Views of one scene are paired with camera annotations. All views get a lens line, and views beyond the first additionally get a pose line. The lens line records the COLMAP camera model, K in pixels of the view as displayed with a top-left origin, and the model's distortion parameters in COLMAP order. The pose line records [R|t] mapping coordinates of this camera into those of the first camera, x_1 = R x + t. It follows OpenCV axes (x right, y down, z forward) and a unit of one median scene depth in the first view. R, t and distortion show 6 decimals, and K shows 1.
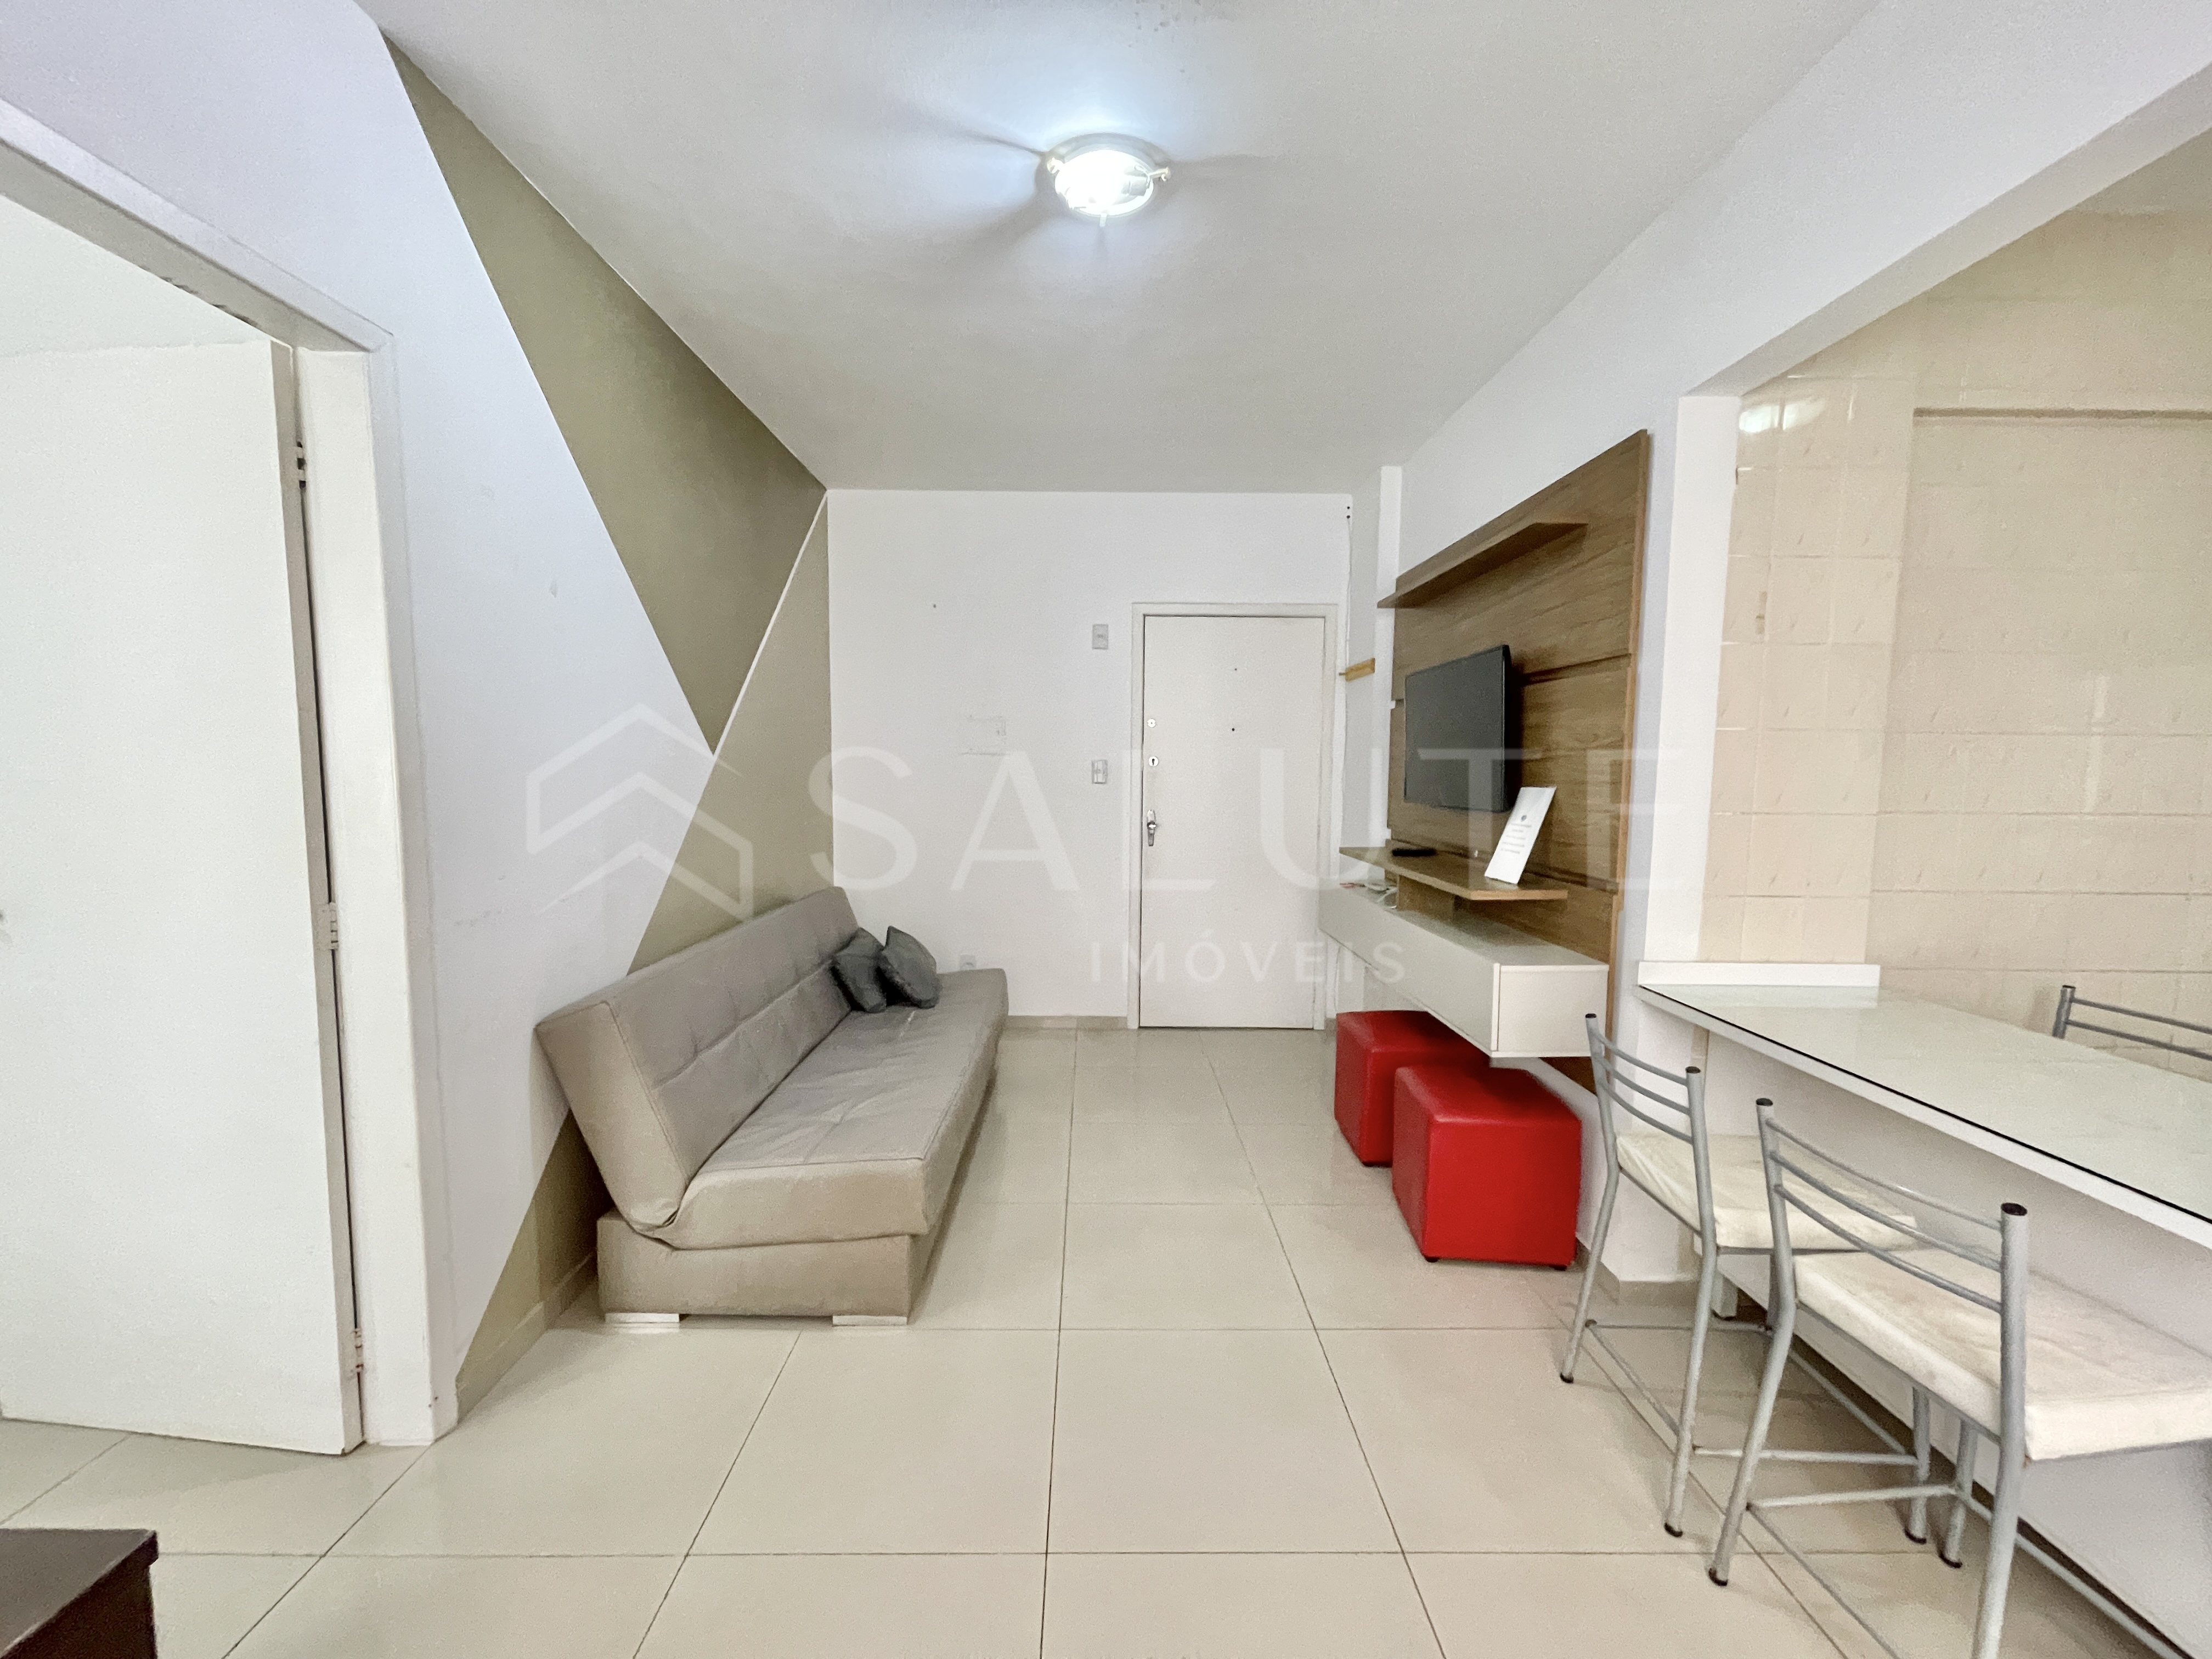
lens RADIAL K [[890.9, 0, 1102.2], [0, 890.9, 836.5], [0, 0, 1]] dist [0.001788, -0.000500]
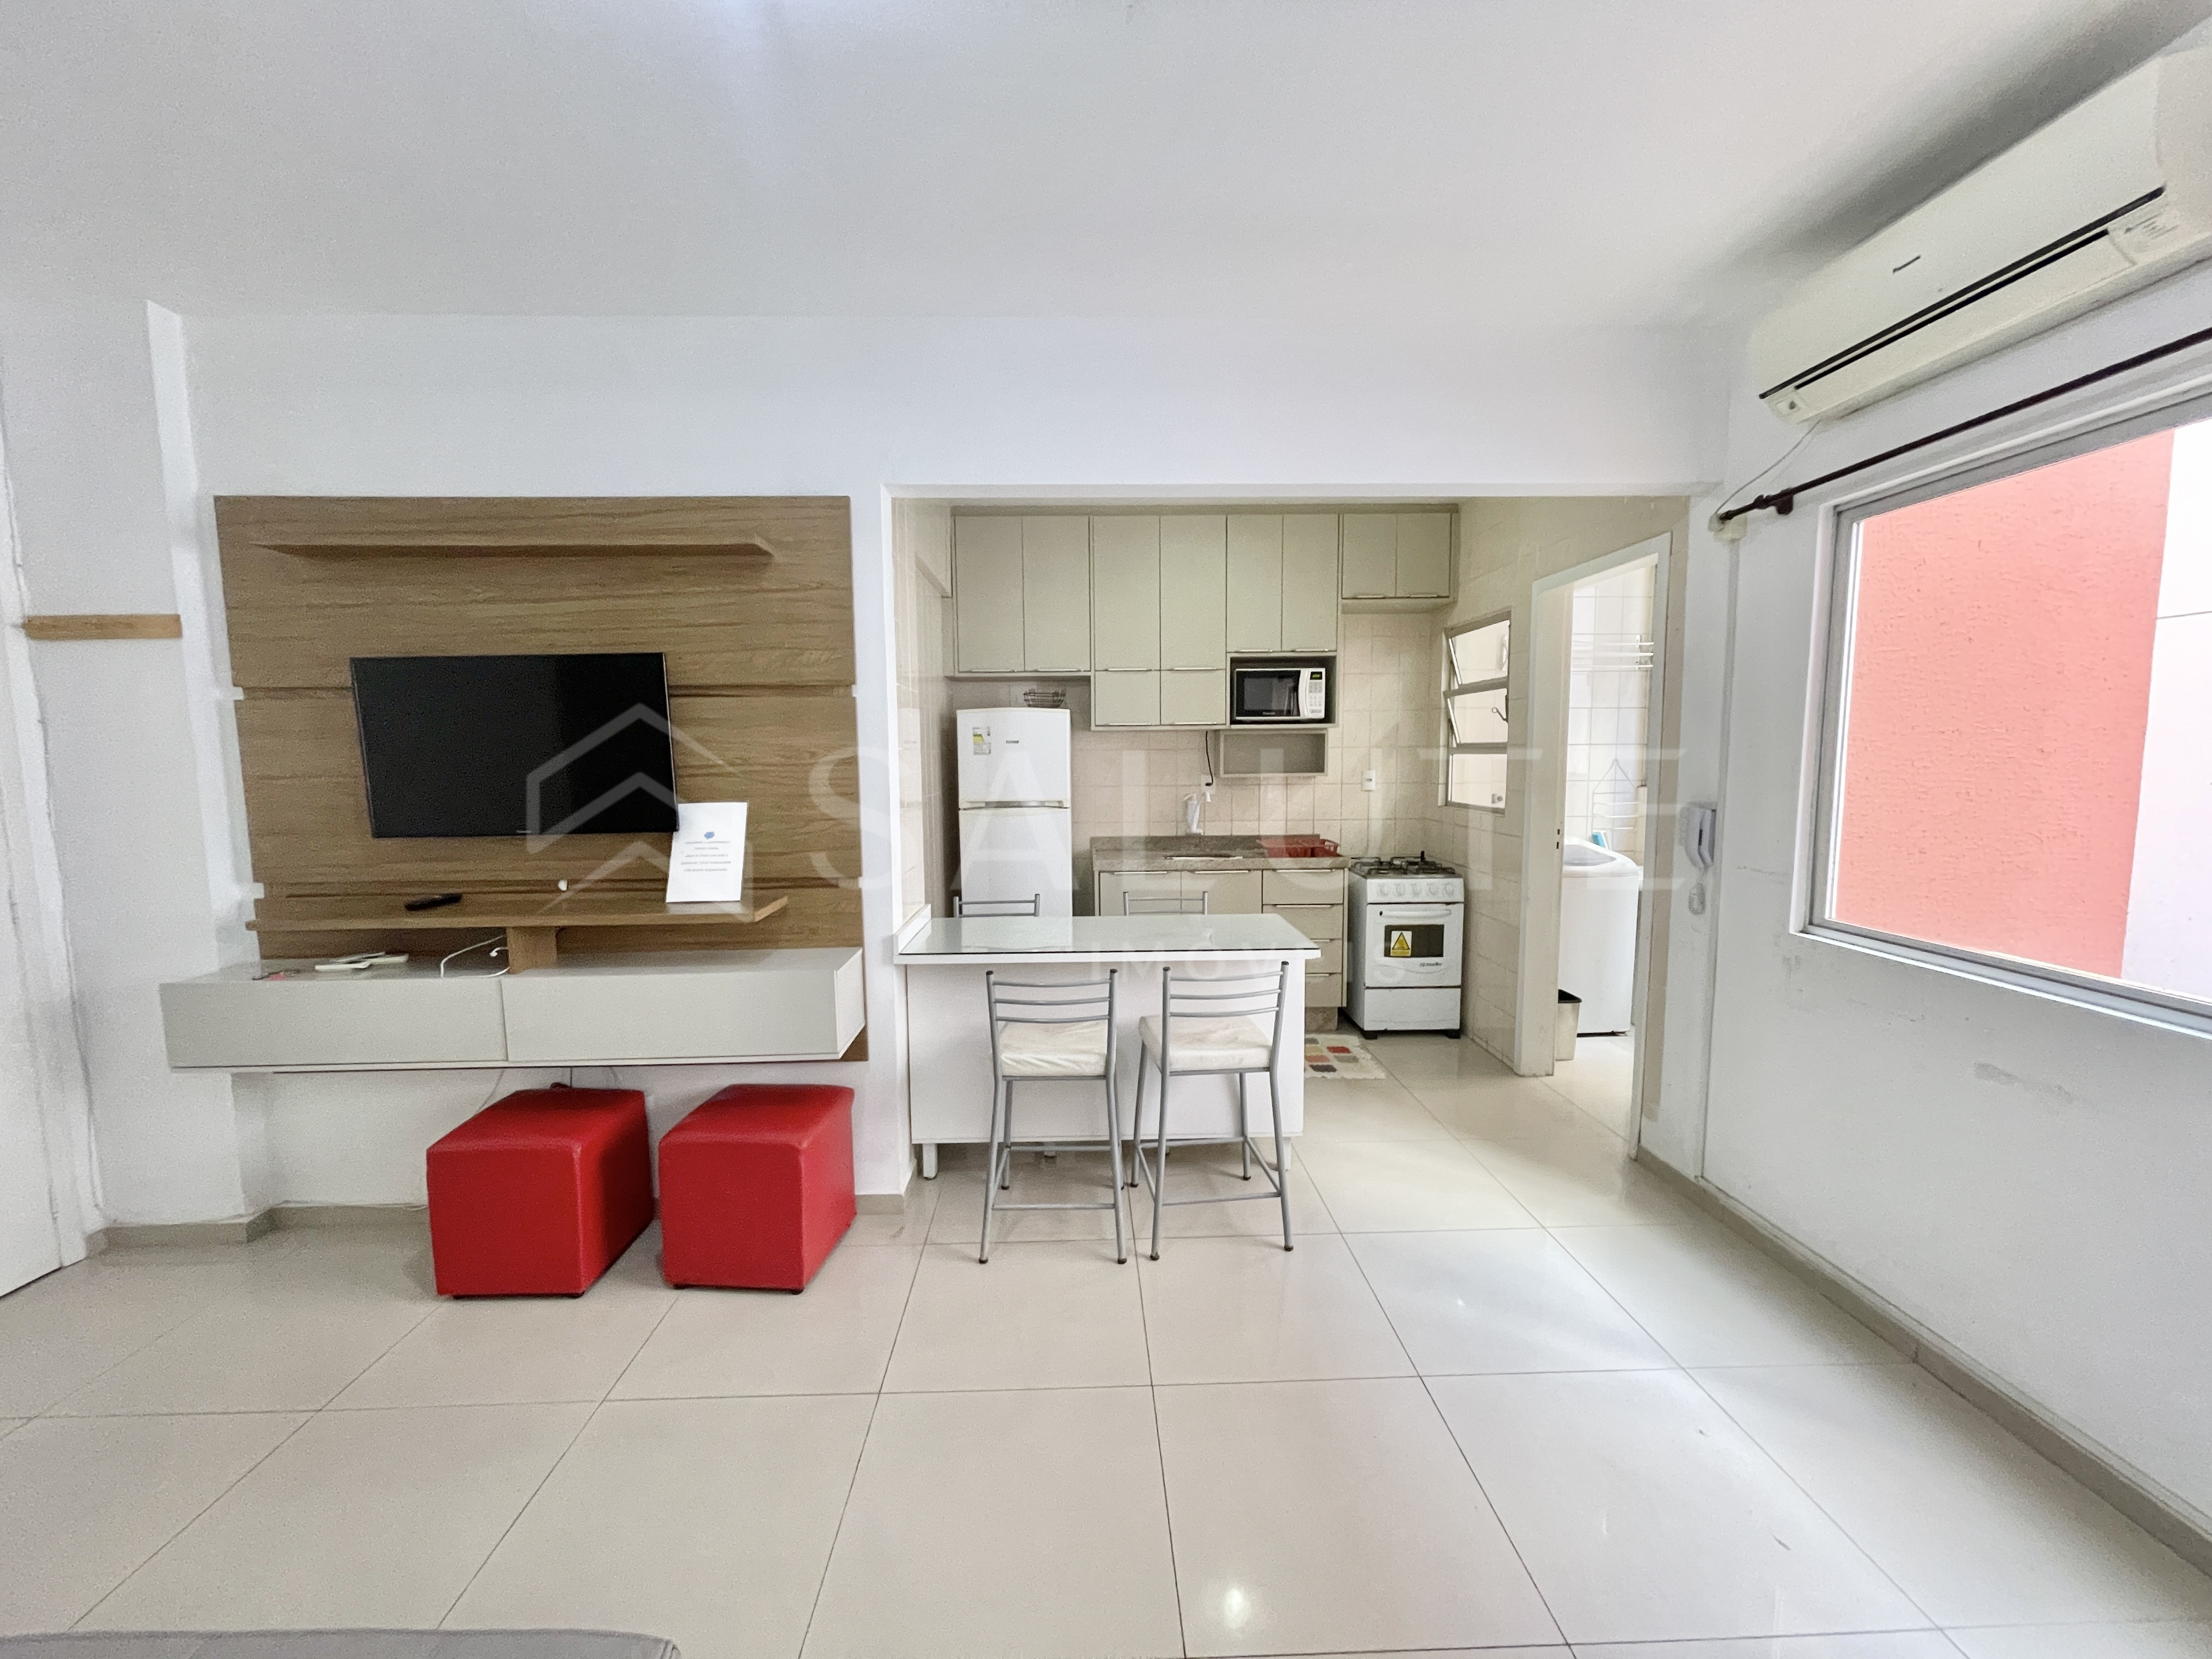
lens RADIAL K [[890.9, 0, 1094.7], [0, 890.9, 838.2], [0, 0, 1]] dist [0.001788, -0.000500]
pose [[-0.014249, -0.103422, 0.994535, -0.612532], [0.091683, 0.990311, 0.104297, -0.097113], [-0.995686, 0.092668, -0.004629, 0.705910]]
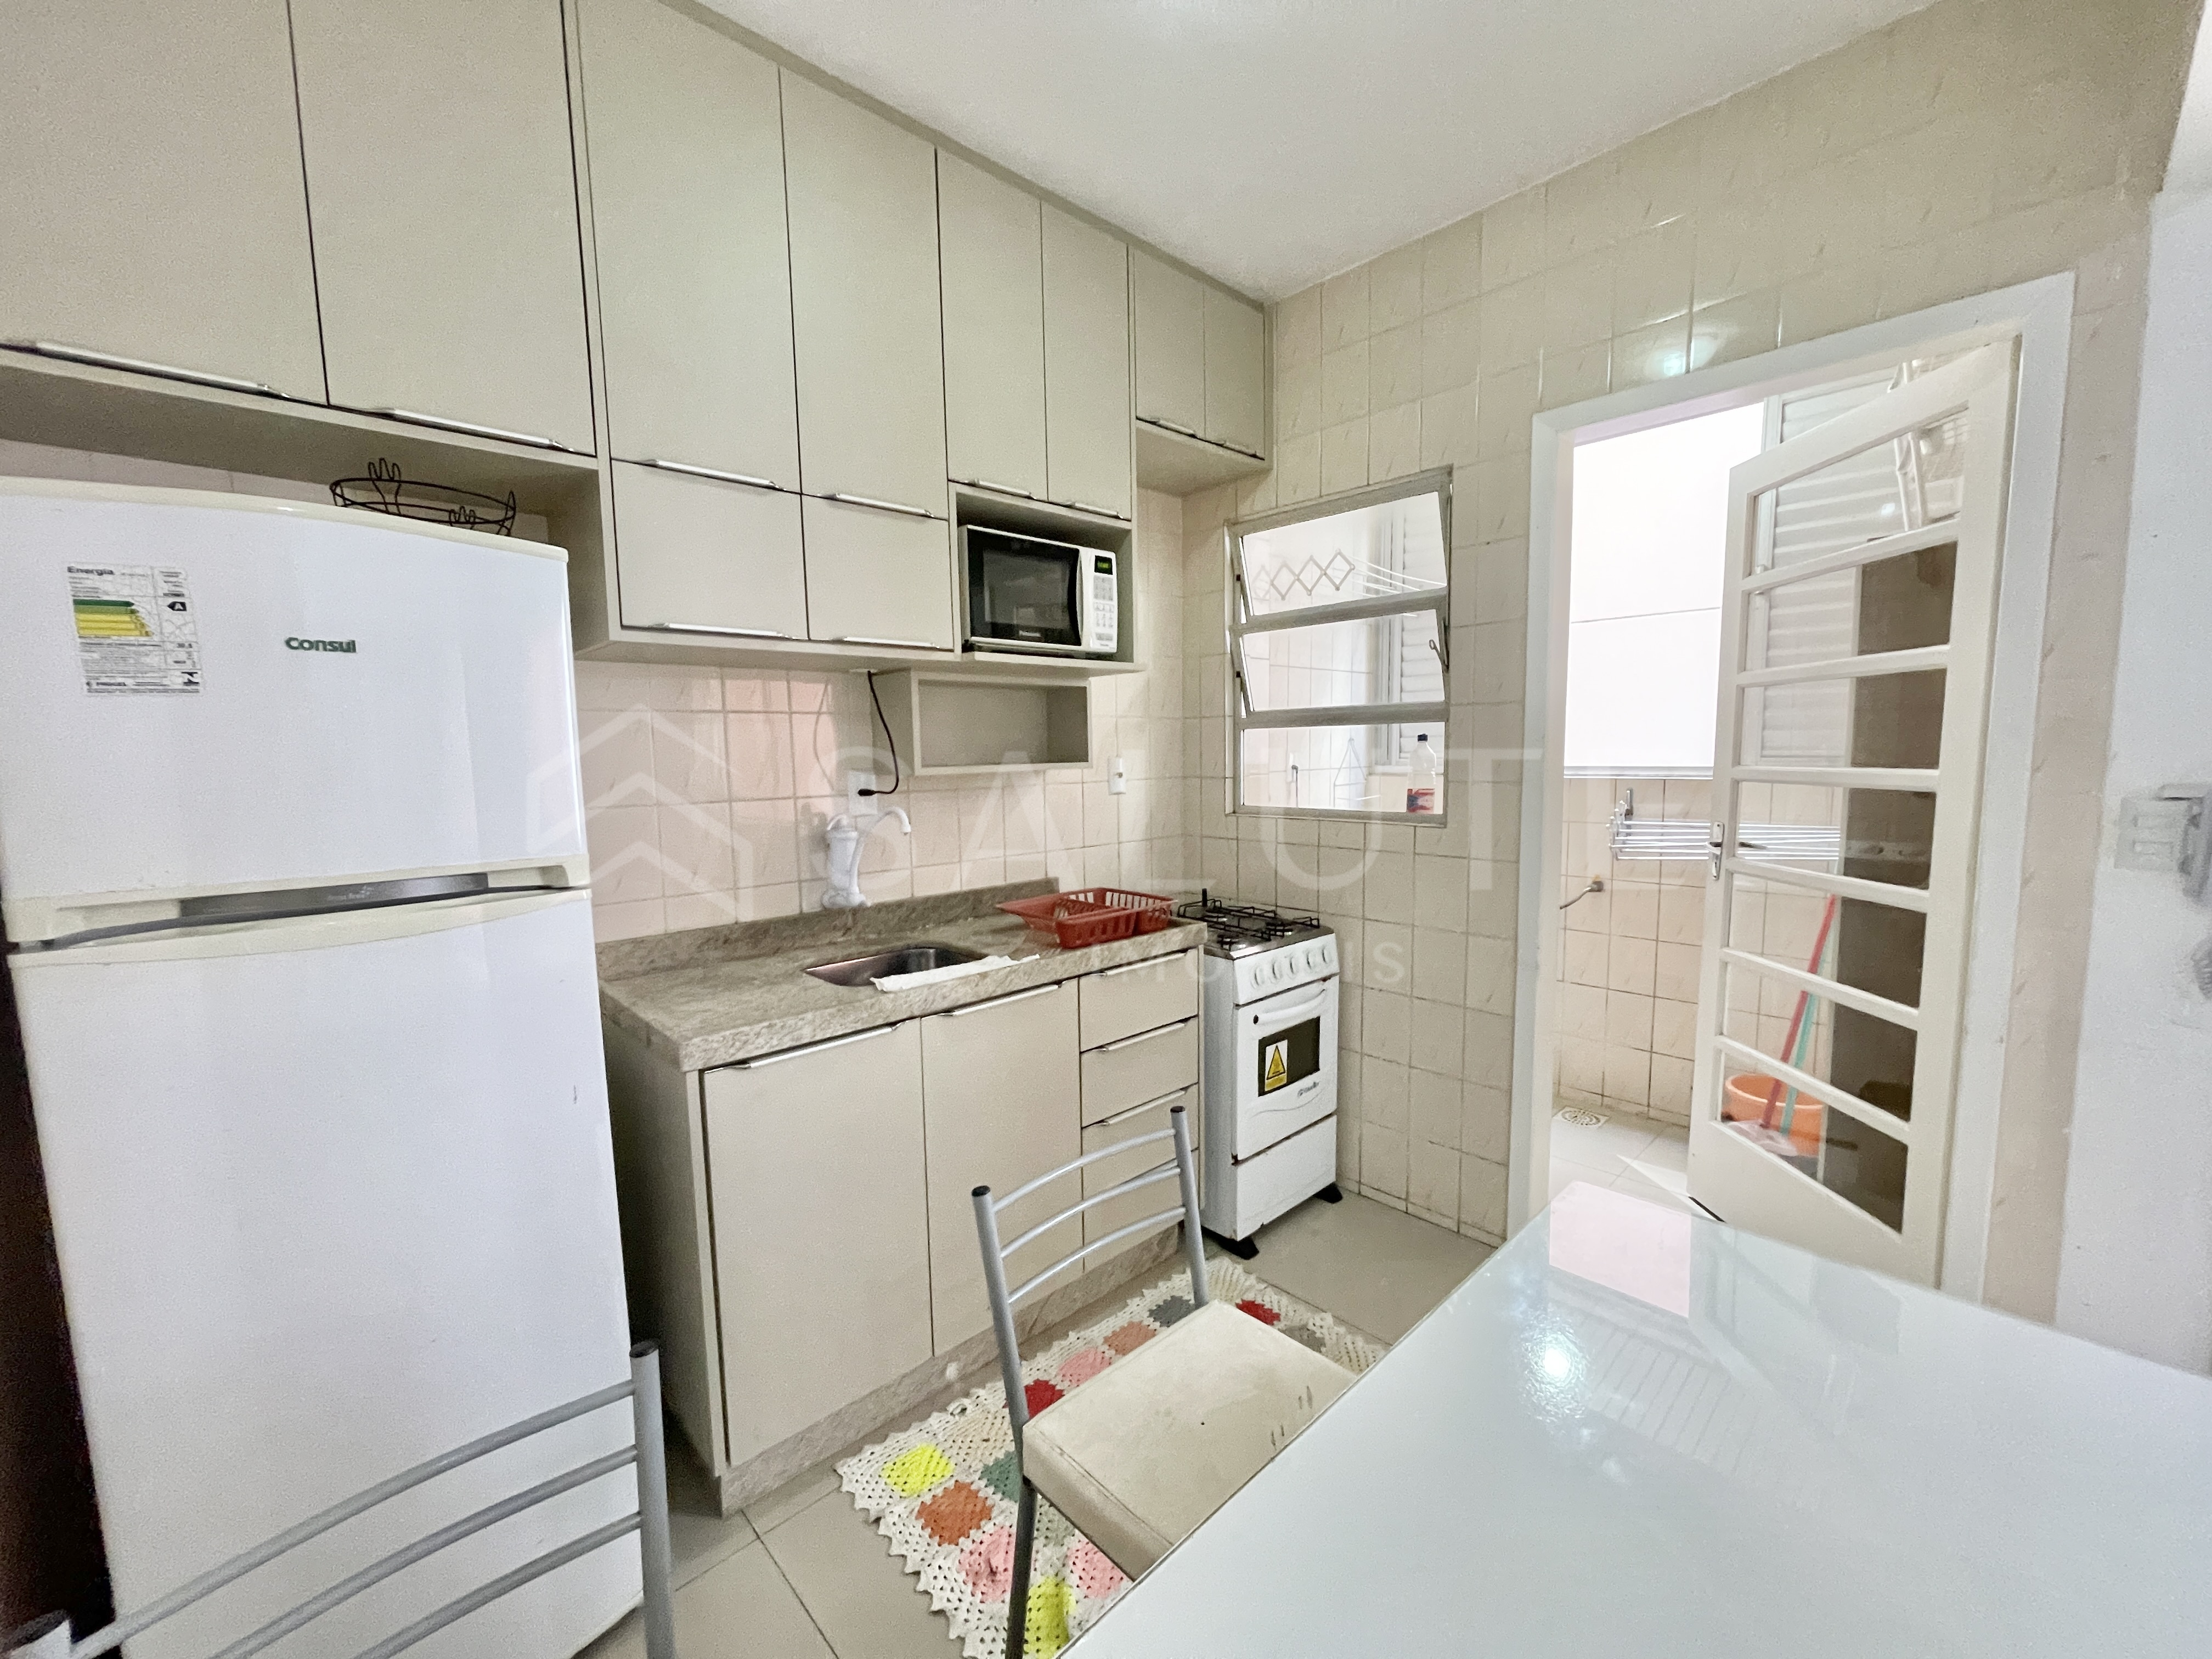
lens RADIAL K [[890.9, 0, 1099.7], [0, 890.9, 835.8], [0, 0, 1]] dist [0.001788, -0.000500]
pose [[-0.683761, -0.071582, 0.726186, 0.699747], [0.069277, 0.984314, 0.162256, -0.068086], [-0.726410, 0.161252, -0.668077, 0.887337]]
